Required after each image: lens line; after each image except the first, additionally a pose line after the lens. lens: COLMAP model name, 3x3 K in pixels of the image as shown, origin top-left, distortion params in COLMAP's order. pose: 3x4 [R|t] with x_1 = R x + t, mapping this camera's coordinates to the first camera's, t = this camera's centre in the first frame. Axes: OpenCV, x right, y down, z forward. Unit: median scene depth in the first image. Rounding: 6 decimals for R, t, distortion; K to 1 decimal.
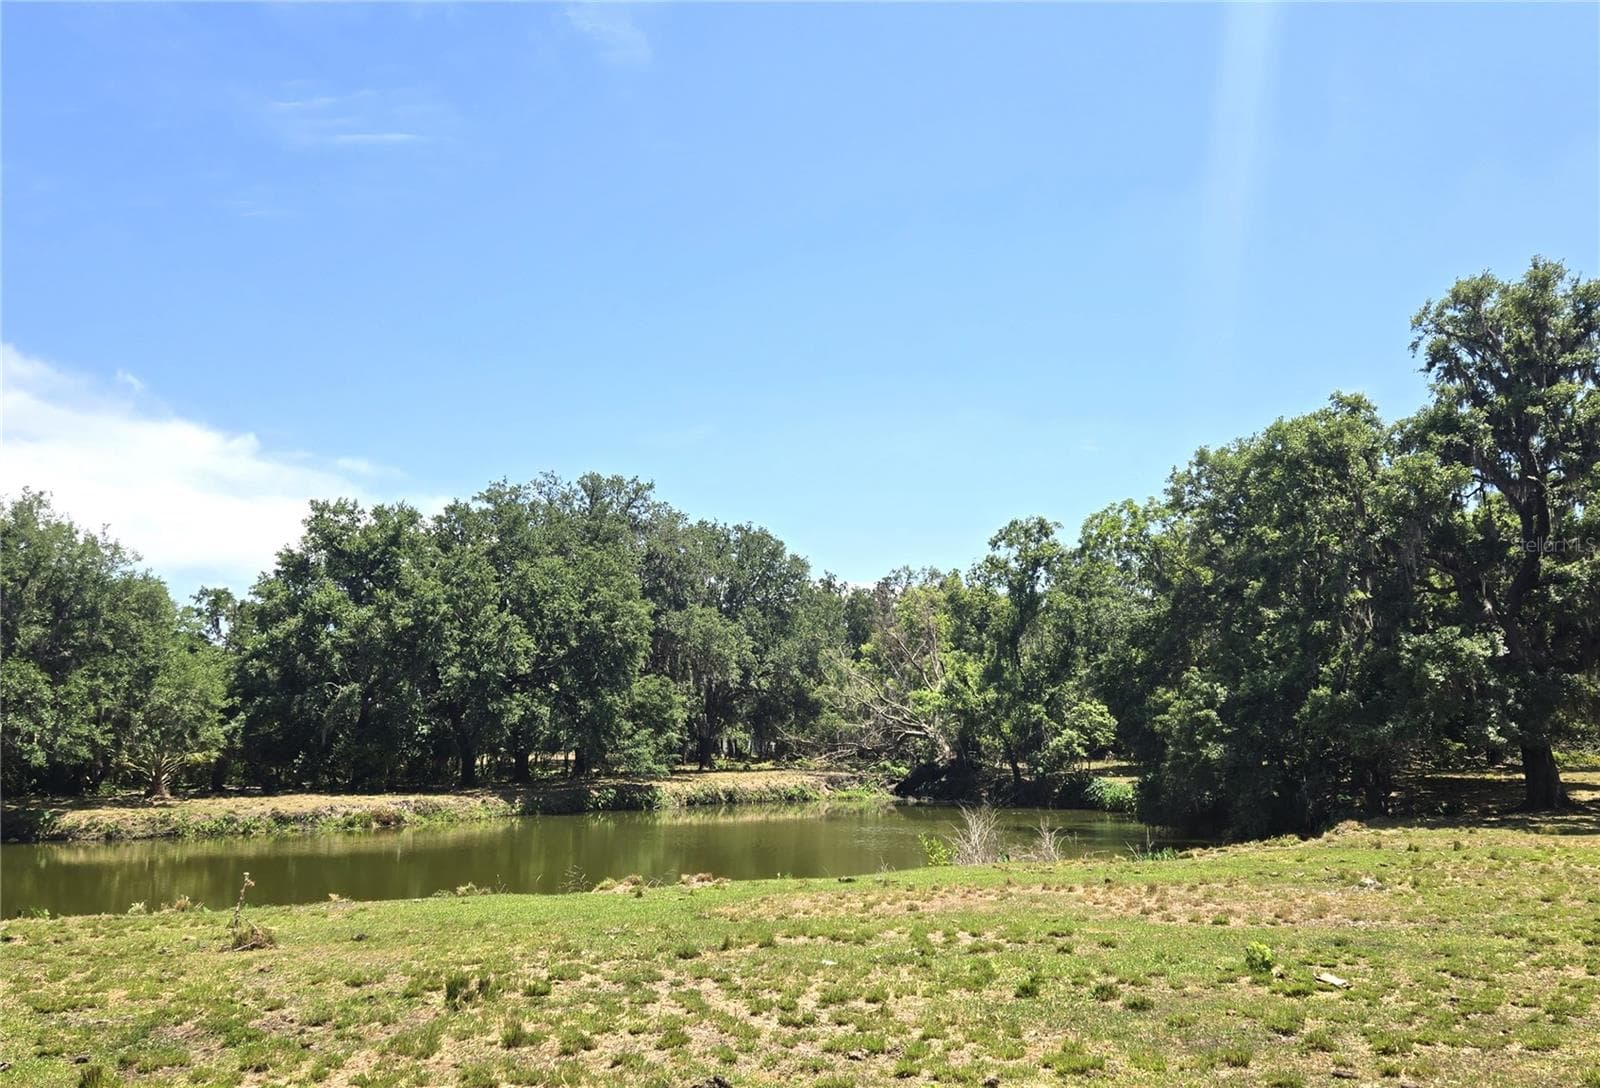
lens RADIAL K [[1206.6, 0, 828.0], [0, 1206.6, 600.4], [0, 0, 1]] dist [-0.007096, 0.003592]
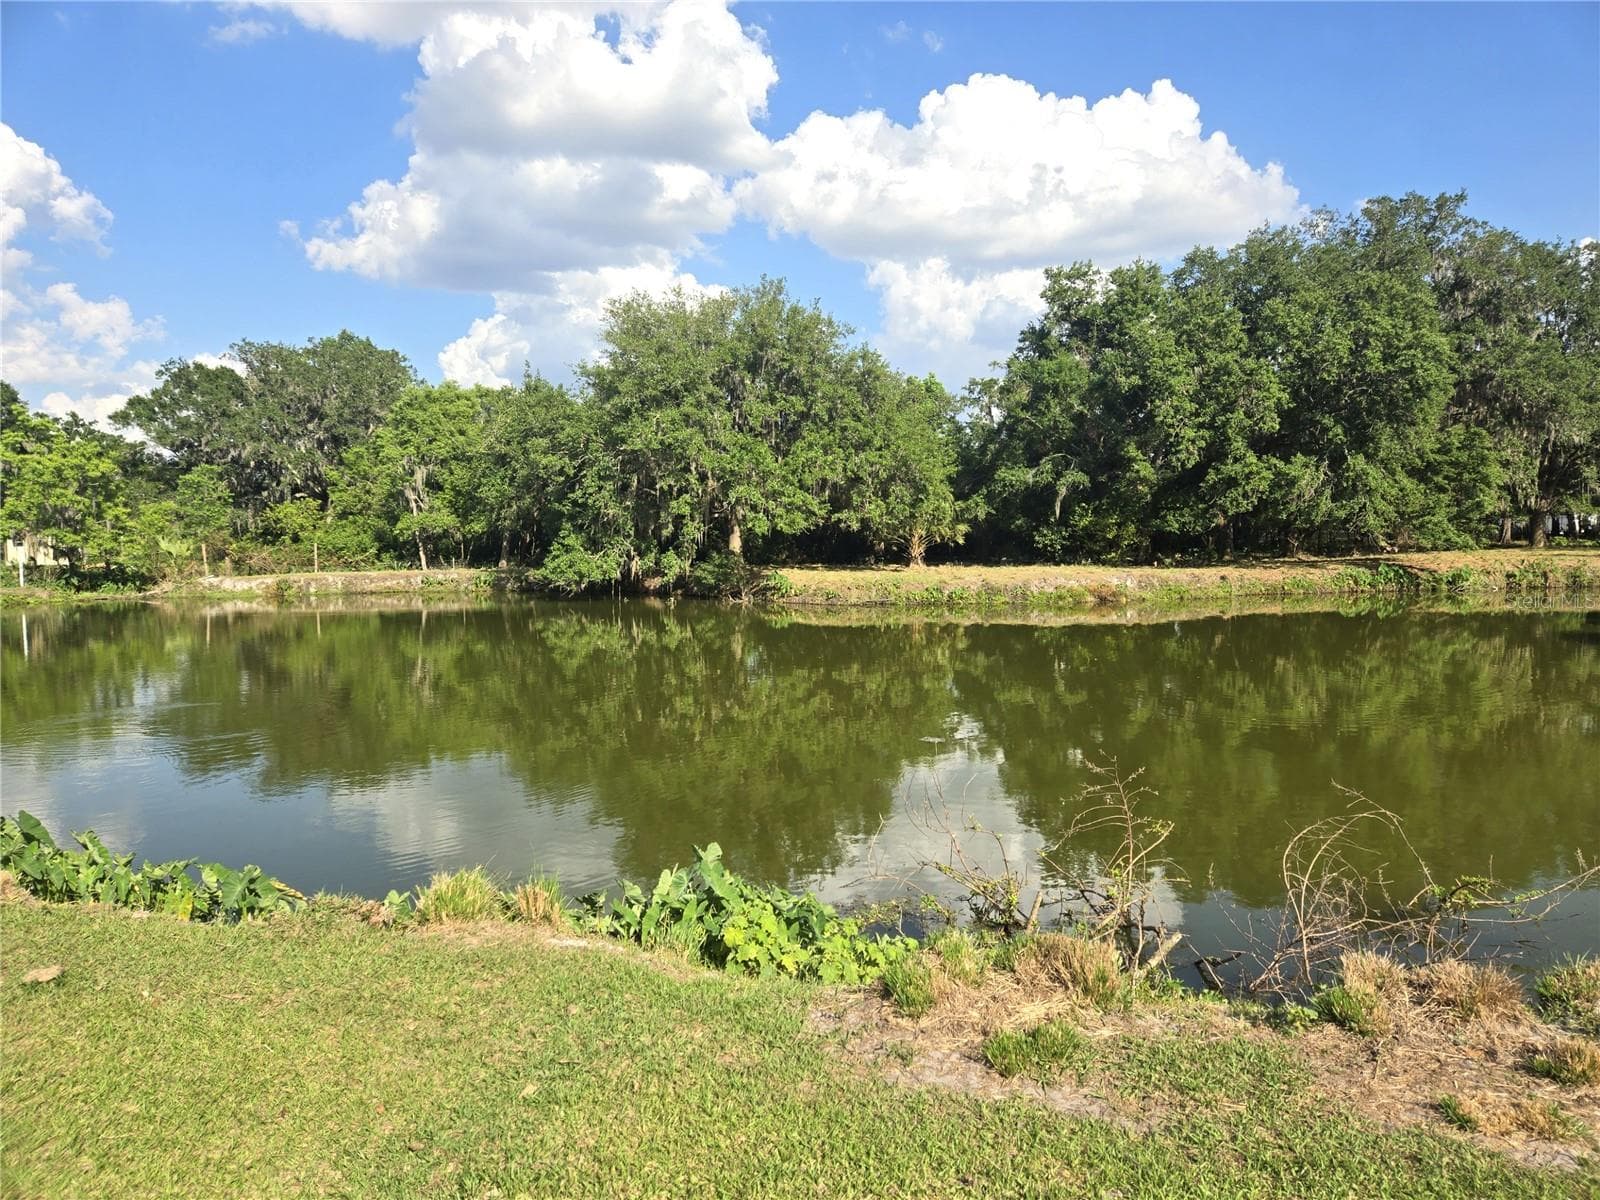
lens RADIAL K [[1066.3, 0, 793.0], [0, 1066.3, 591.7], [0, 0, 1]] dist [0.037035, -0.008947]
pose [[0.764900, 0.034522, -0.643223, -0.016555], [0.081150, 0.985443, 0.149389, 0.025186], [0.639016, -0.166465, 0.750964, 0.155145]]
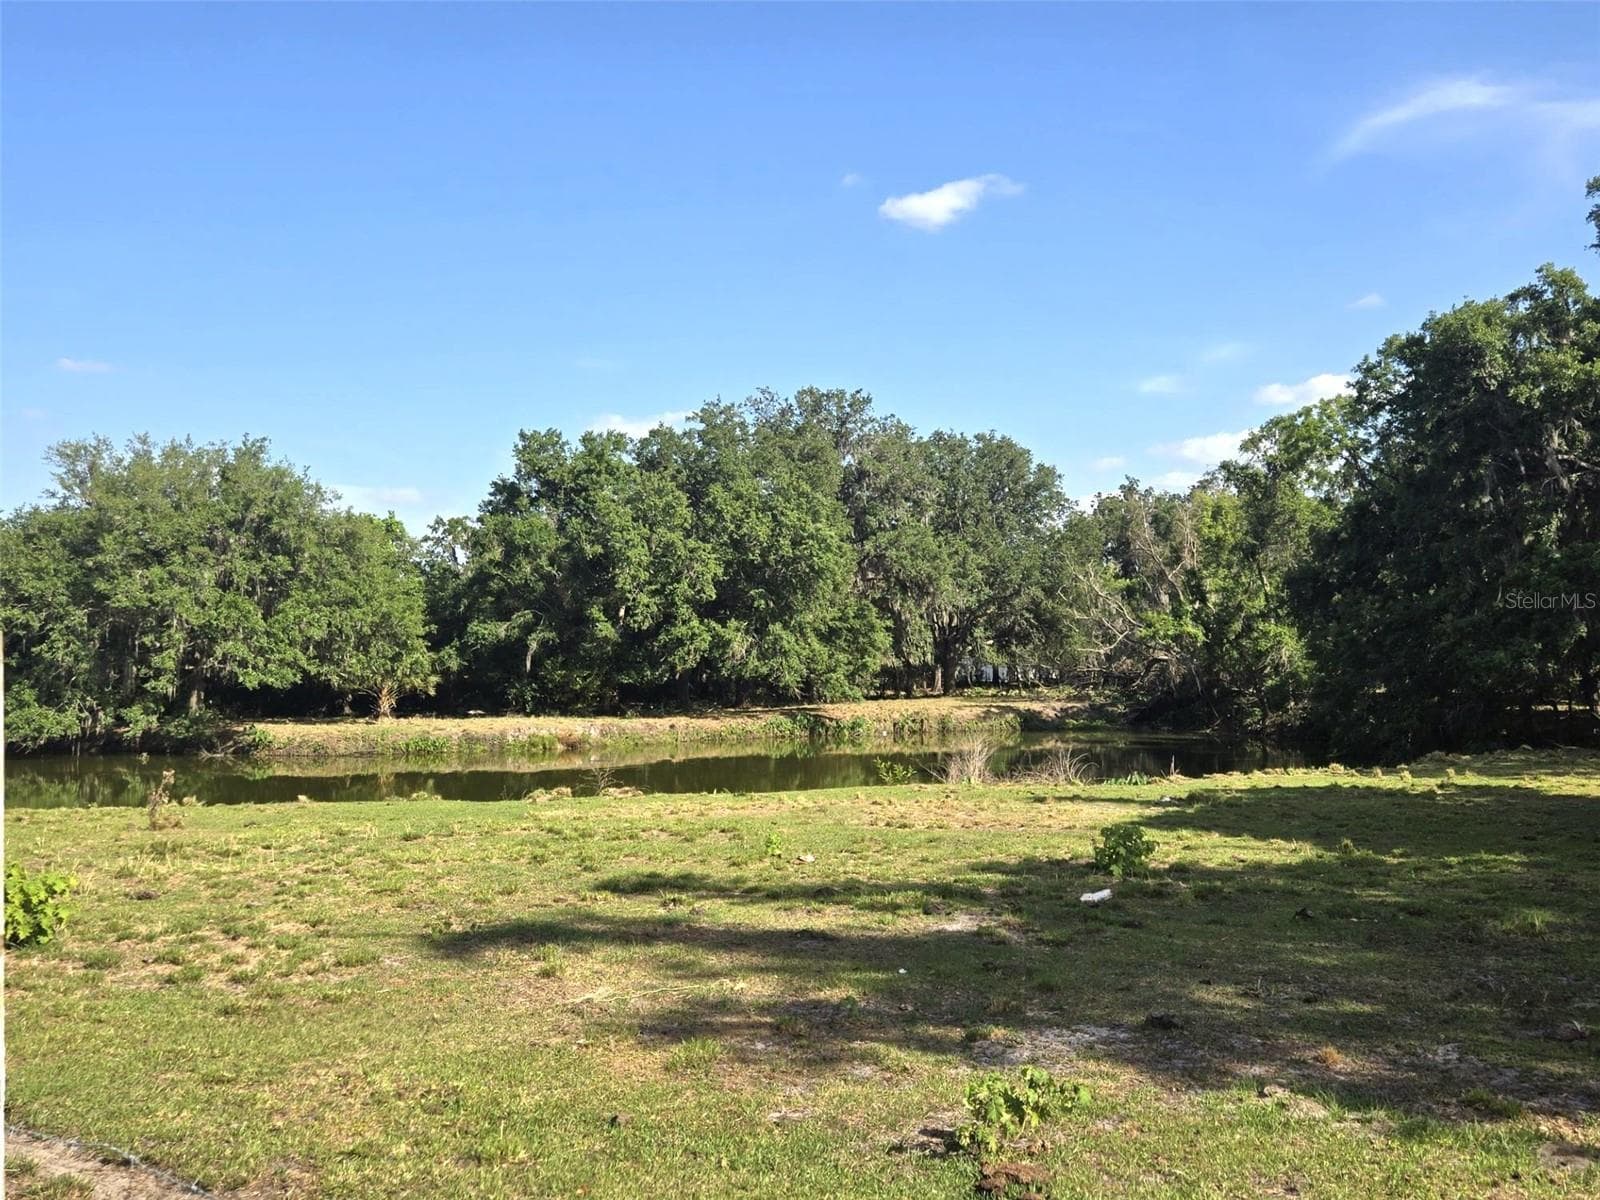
lens RADIAL K [[1317.2, 0, 799.4], [0, 1317.2, 604.9], [0, 0, 1]] dist [0.053674, 0.004172]
pose [[0.969443, -0.007119, -0.245212, 0.066541], [0.024174, 0.997486, 0.066612, -0.004502], [0.244122, -0.070505, 0.967178, -0.027257]]
